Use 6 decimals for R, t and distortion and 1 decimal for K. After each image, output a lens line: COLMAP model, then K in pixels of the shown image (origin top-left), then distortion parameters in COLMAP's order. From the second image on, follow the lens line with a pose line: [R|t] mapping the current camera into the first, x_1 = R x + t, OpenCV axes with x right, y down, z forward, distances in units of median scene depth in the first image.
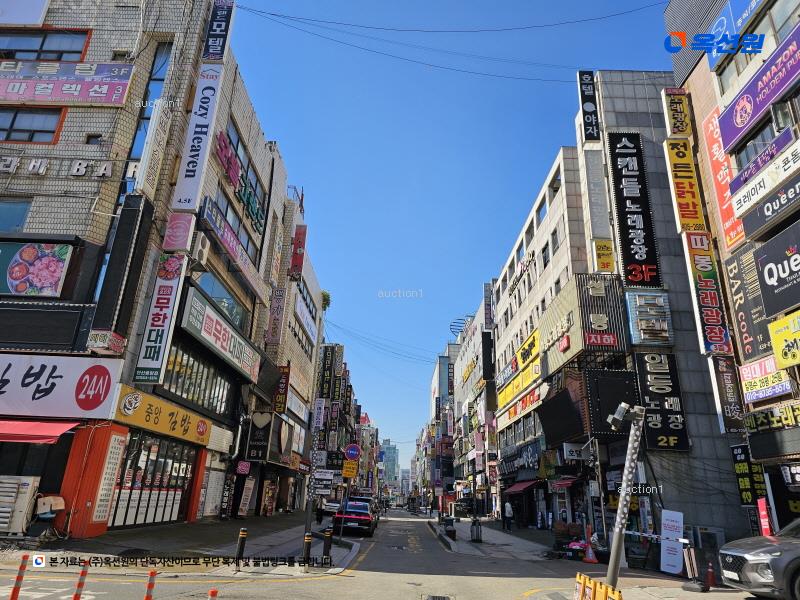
lens RADIAL K [[535.9, 0, 398.8], [0, 535.9, 296.7], [0, 0, 1]] dist [0.066147, -0.061623]
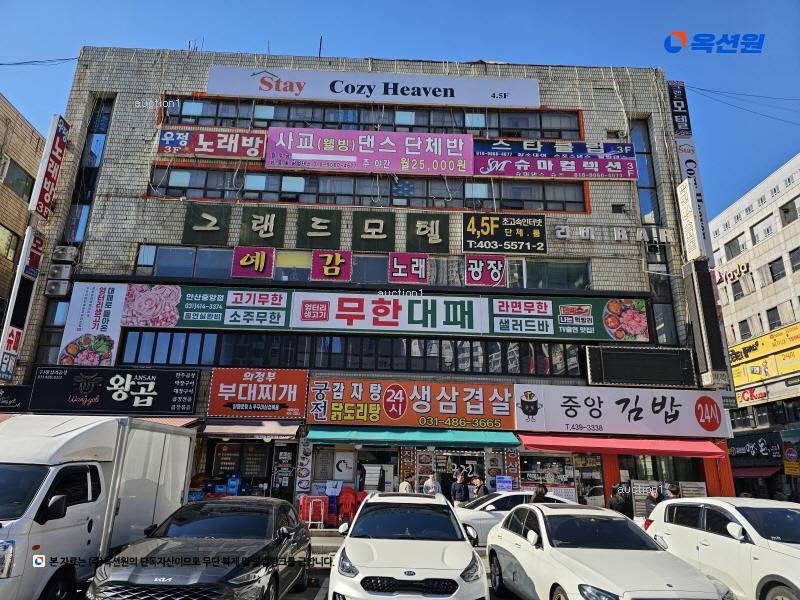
lens RADIAL K [[535.9, 0, 393.3], [0, 535.9, 302.4], [0, 0, 1]] dist [0.066147, -0.061623]
pose [[0.999733, -0.009935, 0.020883, -1.051557], [0.008805, 0.998527, 0.053537, -0.140034], [-0.021384, -0.053338, 0.998348, -0.222121]]
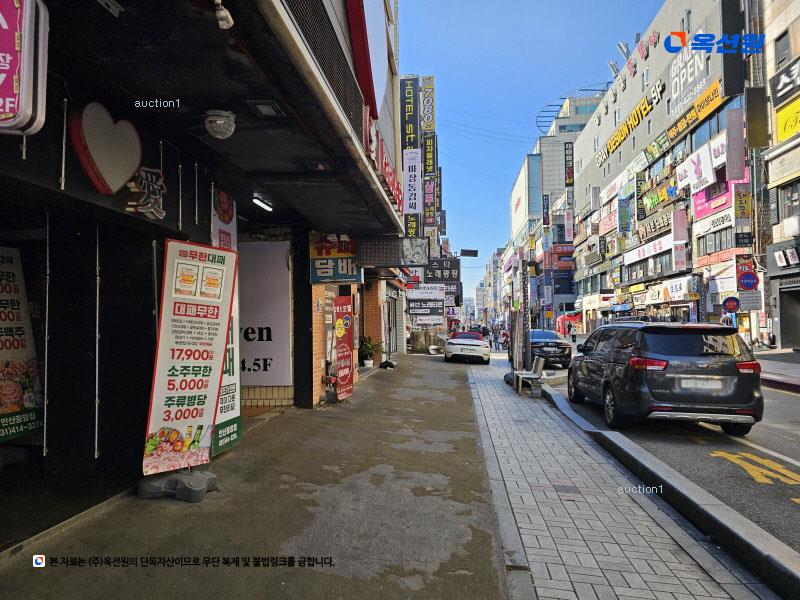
lens RADIAL K [[535.9, 0, 402.3], [0, 535.9, 302.9], [0, 0, 1]] dist [0.066147, -0.061623]
pose [[0.992548, -0.064257, -0.103531, -0.276402], [0.092985, 0.948525, 0.302743, 0.425701], [0.078748, -0.310114, 0.947432, 1.172151]]
